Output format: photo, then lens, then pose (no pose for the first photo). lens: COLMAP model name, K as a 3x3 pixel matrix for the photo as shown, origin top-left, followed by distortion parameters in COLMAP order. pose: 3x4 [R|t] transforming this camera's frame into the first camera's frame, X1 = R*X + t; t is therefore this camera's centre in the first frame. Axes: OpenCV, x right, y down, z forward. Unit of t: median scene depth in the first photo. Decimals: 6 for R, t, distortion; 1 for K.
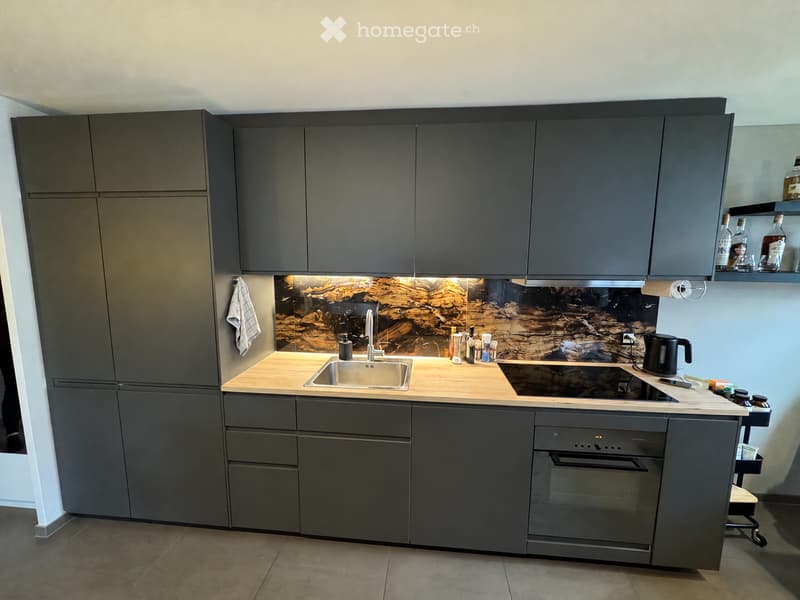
lens RADIAL K [[322.5, 0, 400.0], [0, 322.5, 300.0], [0, 0, 1]] dist [0.001086, 0.000033]
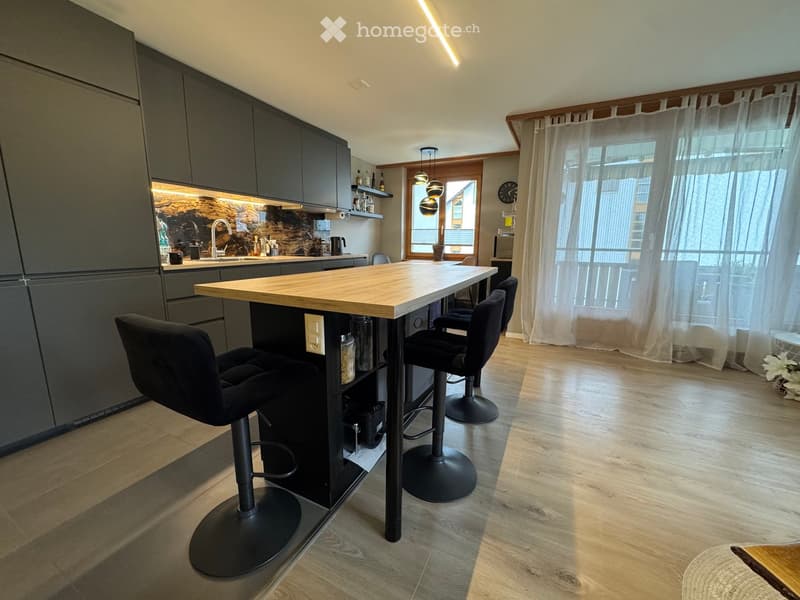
lens RADIAL K [[322.5, 0, 400.0], [0, 322.5, 300.0], [0, 0, 1]] dist [0.001086, 0.000033]
pose [[0.354846, -0.169278, 0.919472, -1.112855], [0.111218, 0.984131, 0.138260, 0.256077], [-0.928286, 0.053201, 0.368042, -0.240925]]
